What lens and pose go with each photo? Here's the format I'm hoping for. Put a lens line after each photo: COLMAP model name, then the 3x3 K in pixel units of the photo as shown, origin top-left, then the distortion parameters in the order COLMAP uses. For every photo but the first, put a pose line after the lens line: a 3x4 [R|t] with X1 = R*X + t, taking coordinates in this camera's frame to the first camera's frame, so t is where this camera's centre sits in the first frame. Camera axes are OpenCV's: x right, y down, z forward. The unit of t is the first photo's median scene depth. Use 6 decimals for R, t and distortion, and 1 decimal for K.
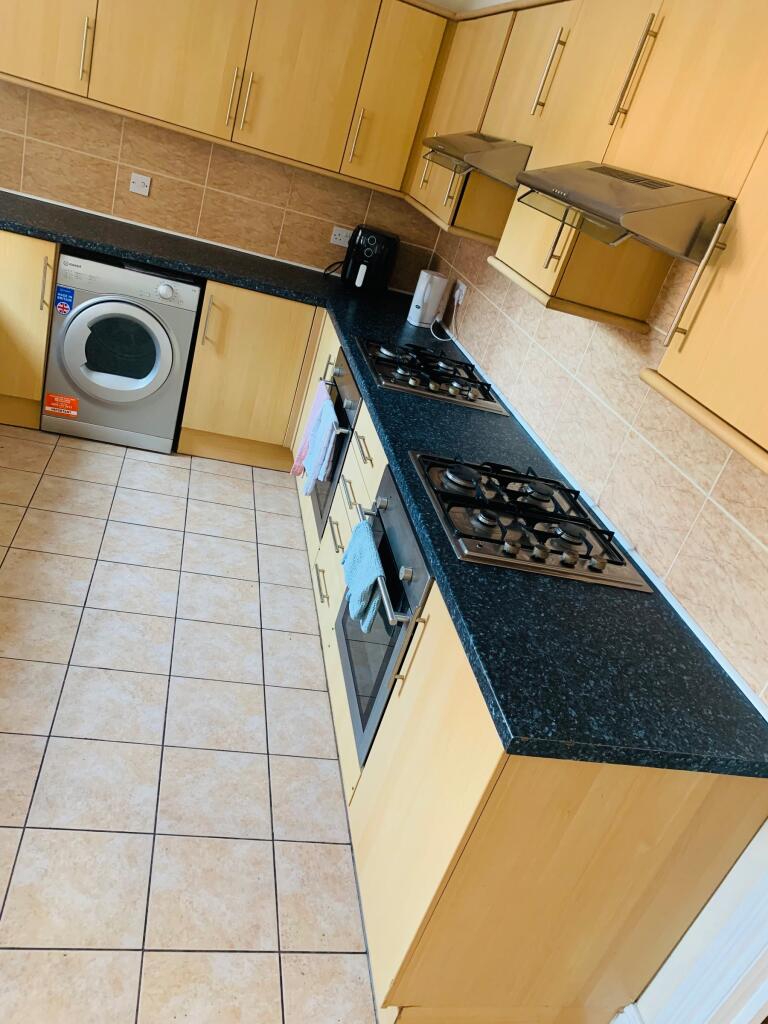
lens RADIAL K [[792.4, 0, 378.3], [0, 792.4, 503.5], [0, 0, 1]] dist [0.025677, -0.018164]
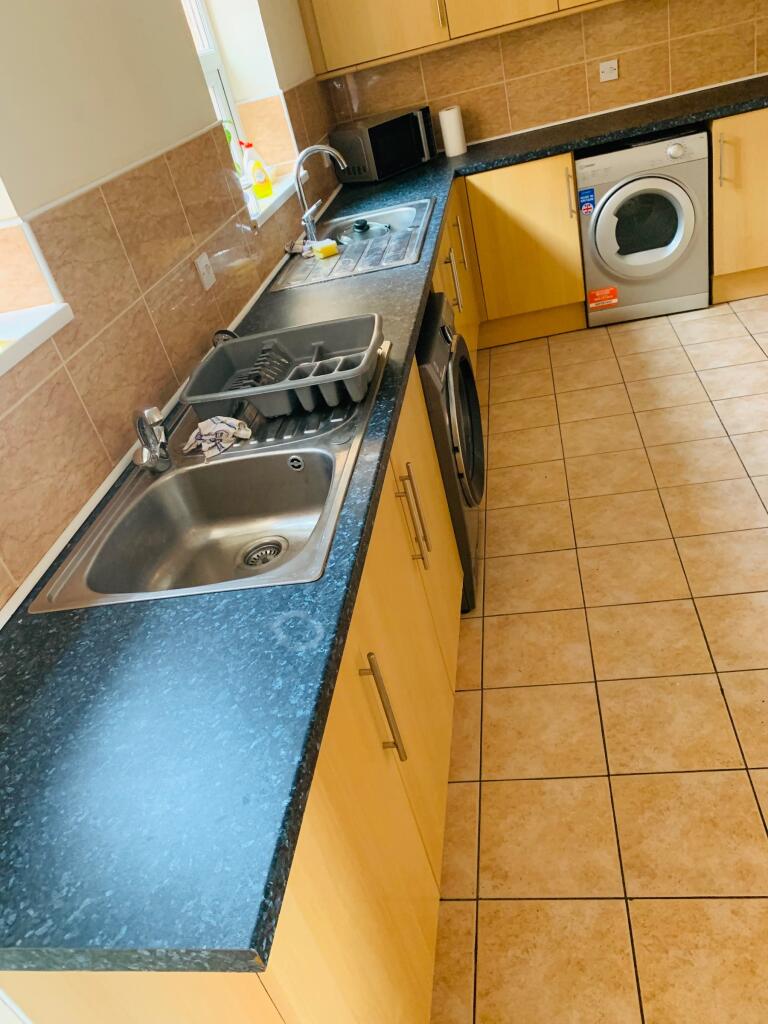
lens RADIAL K [[792.4, 0, 382.2], [0, 792.4, 502.0], [0, 0, 1]] dist [0.025677, -0.018164]
pose [[0.835026, -0.260689, -0.484534, -0.199904], [0.301676, 0.953385, 0.006955, 0.049585], [0.460134, -0.151979, 0.874745, -0.162530]]
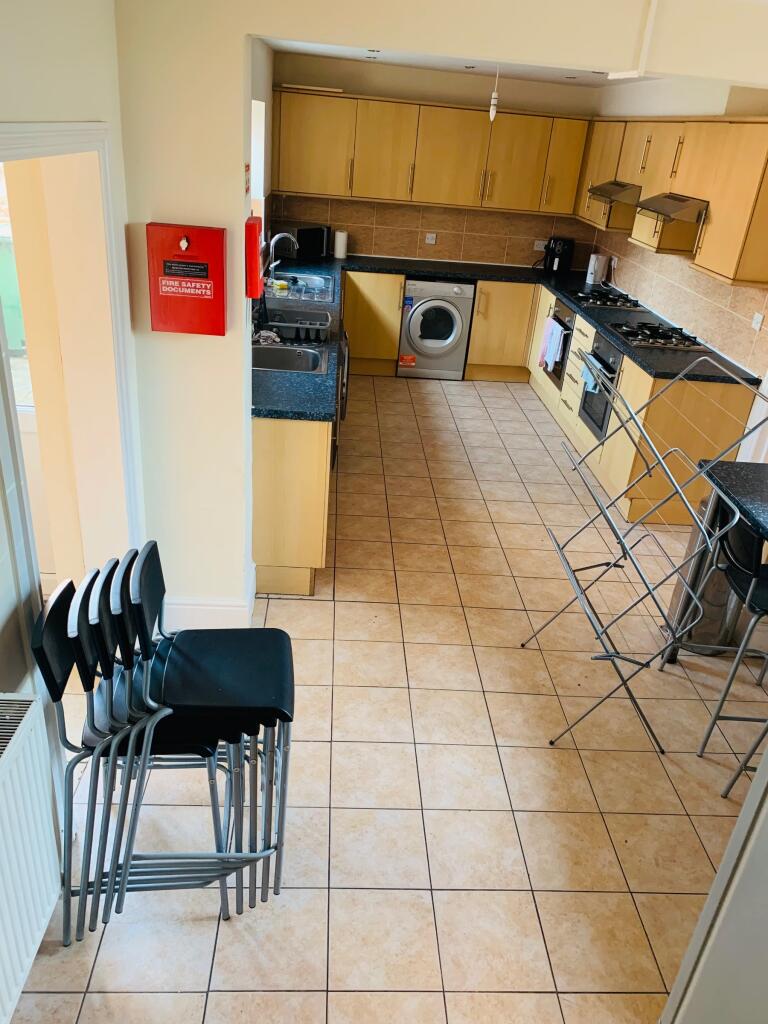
lens RADIAL K [[792.4, 0, 381.8], [0, 792.4, 519.0], [0, 0, 1]] dist [0.025677, -0.018164]
pose [[0.973057, -0.125115, -0.193667, -0.140434], [0.122671, 0.992142, -0.024613, 0.309370], [0.195225, 0.000193, 0.980758, -0.928599]]
